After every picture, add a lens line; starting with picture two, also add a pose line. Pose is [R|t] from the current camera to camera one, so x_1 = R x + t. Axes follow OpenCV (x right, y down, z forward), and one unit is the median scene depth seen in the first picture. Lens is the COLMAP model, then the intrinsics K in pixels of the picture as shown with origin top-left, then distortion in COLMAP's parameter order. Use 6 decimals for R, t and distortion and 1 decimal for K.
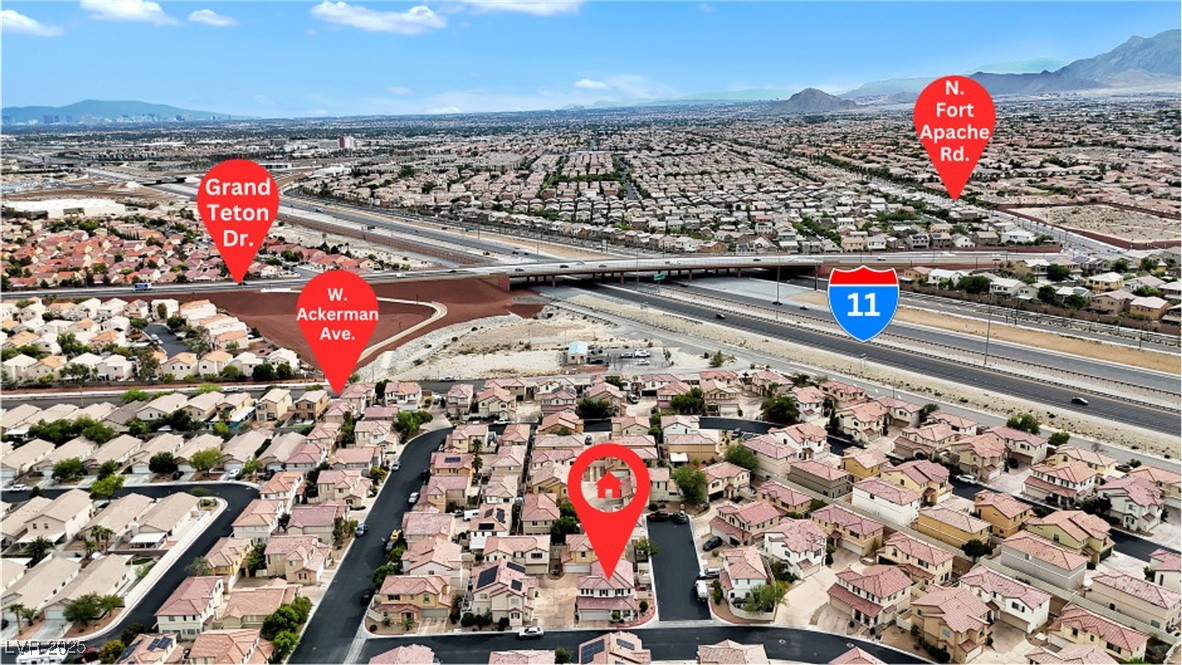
lens RADIAL K [[861.3, 0, 596.7], [0, 861.3, 325.9], [0, 0, 1]] dist [0.068193, -0.036250]
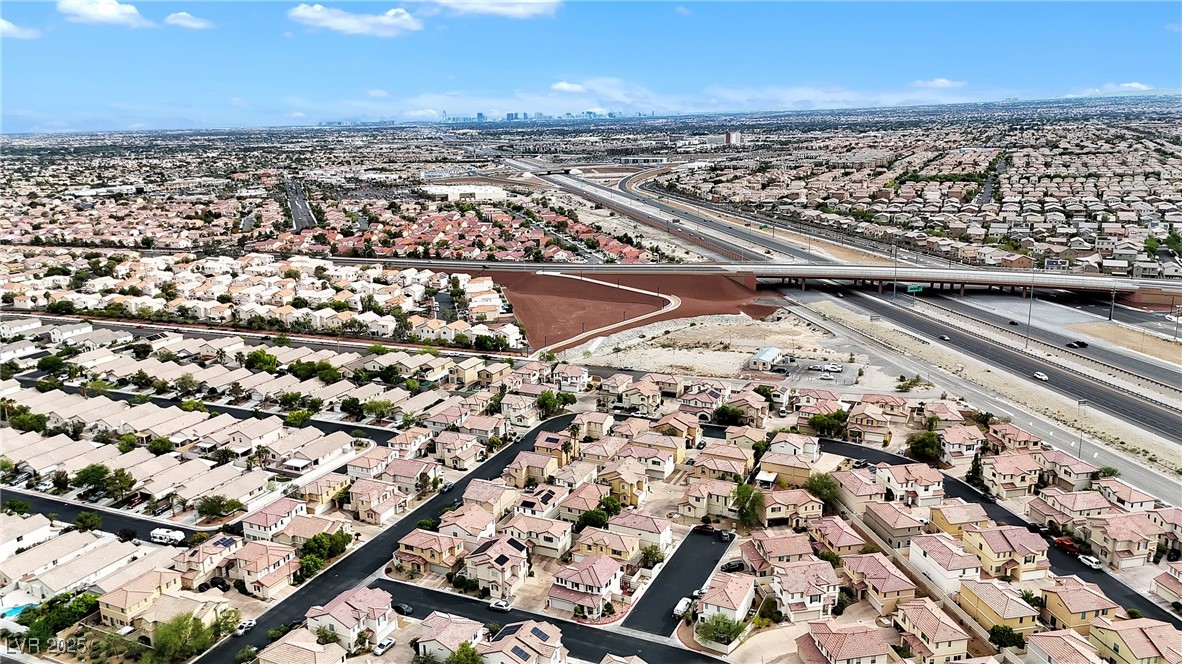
lens RADIAL K [[861.8, 0, 588.0], [0, 861.8, 339.0], [0, 0, 1]] dist [0.069590, -0.019882]
pose [[0.906998, 0.107629, -0.407149, 0.236184], [-0.099866, 0.994183, 0.040342, -0.012260], [0.409123, 0.004070, 0.912470, 0.047328]]
